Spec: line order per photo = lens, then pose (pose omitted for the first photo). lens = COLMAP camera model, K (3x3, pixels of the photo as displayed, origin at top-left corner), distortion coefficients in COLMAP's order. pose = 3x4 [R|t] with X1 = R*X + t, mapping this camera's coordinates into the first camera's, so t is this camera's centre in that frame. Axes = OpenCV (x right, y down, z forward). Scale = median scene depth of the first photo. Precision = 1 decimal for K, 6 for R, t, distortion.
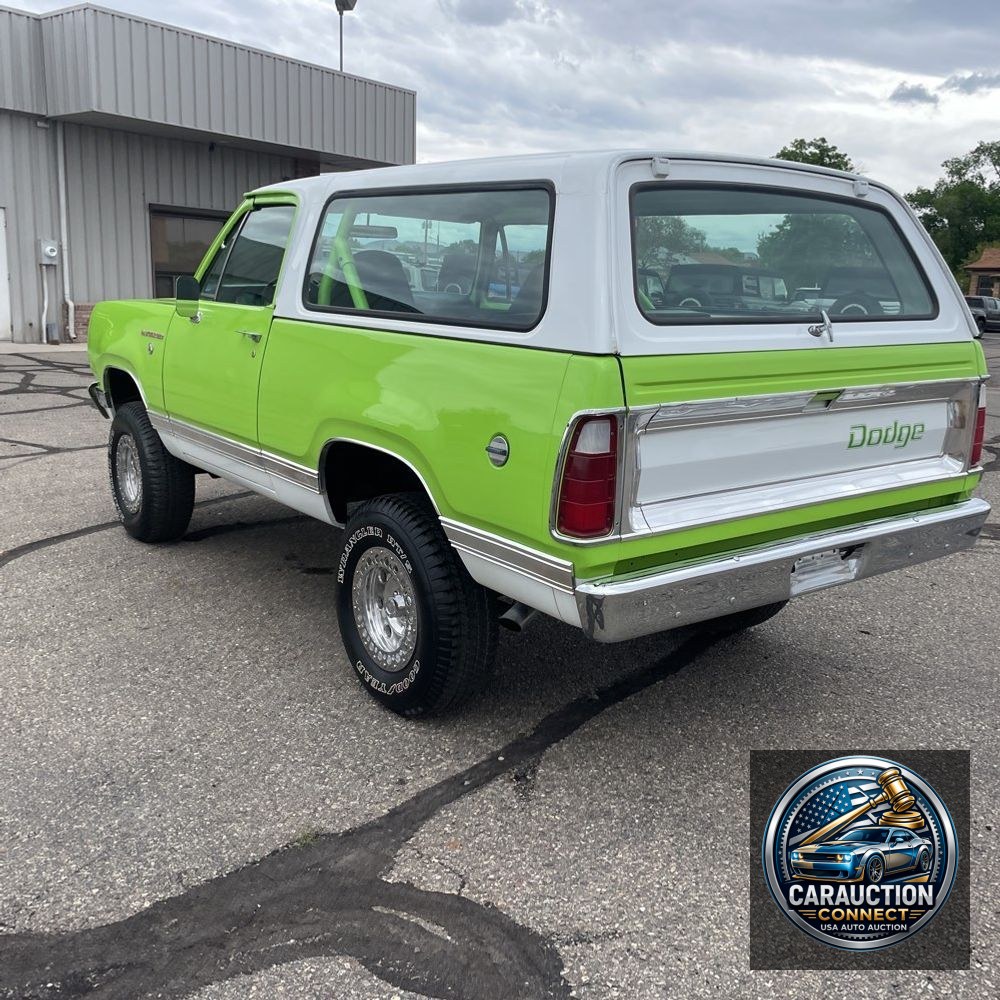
lens RADIAL K [[1002.1, 0, 482.7], [0, 1002.1, 494.7], [0, 0, 1]] dist [0.103815, -0.144611]
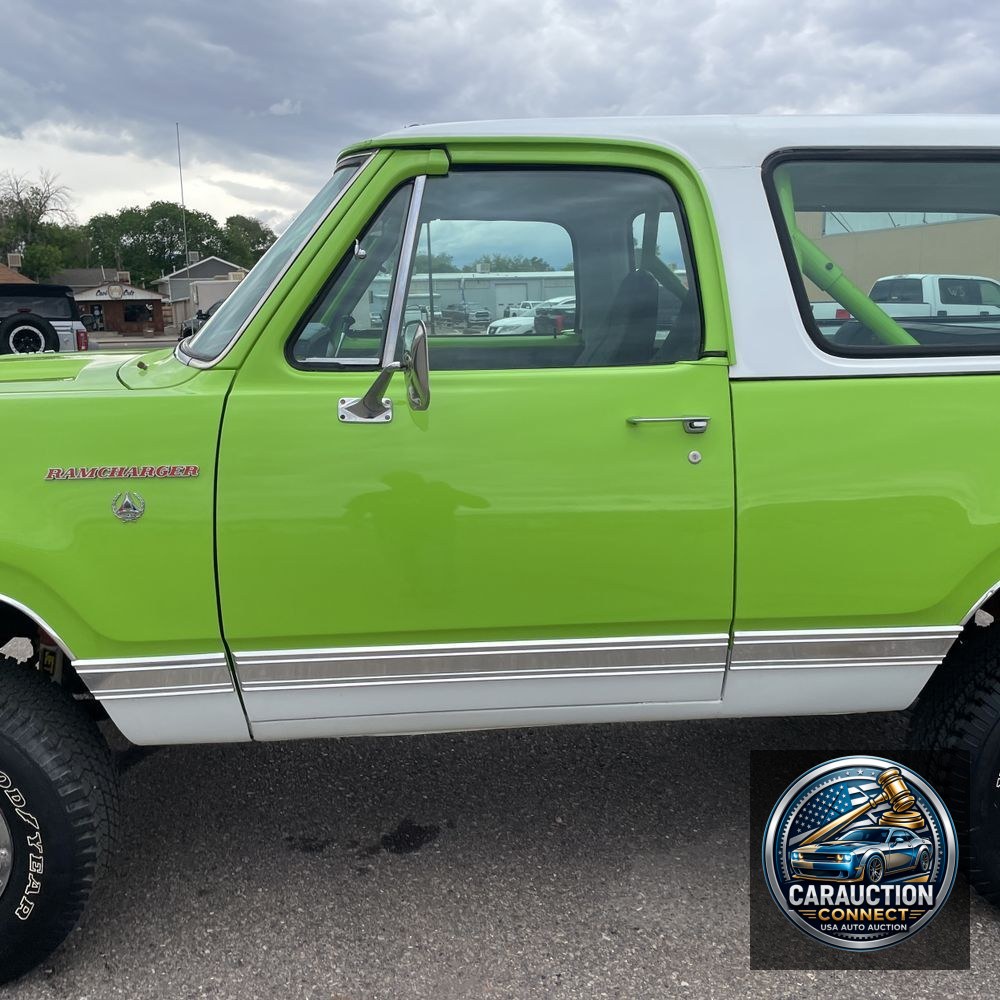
lens RADIAL K [[974.7, 0, 484.1], [0, 974.7, 510.8], [0, 0, 1]] dist [0.096517, -0.133552]
pose [[0.529306, -0.214507, 0.820866, -0.837034], [0.210375, 0.970479, 0.117951, -0.232964], [-0.821935, 0.110258, 0.558808, 0.974196]]
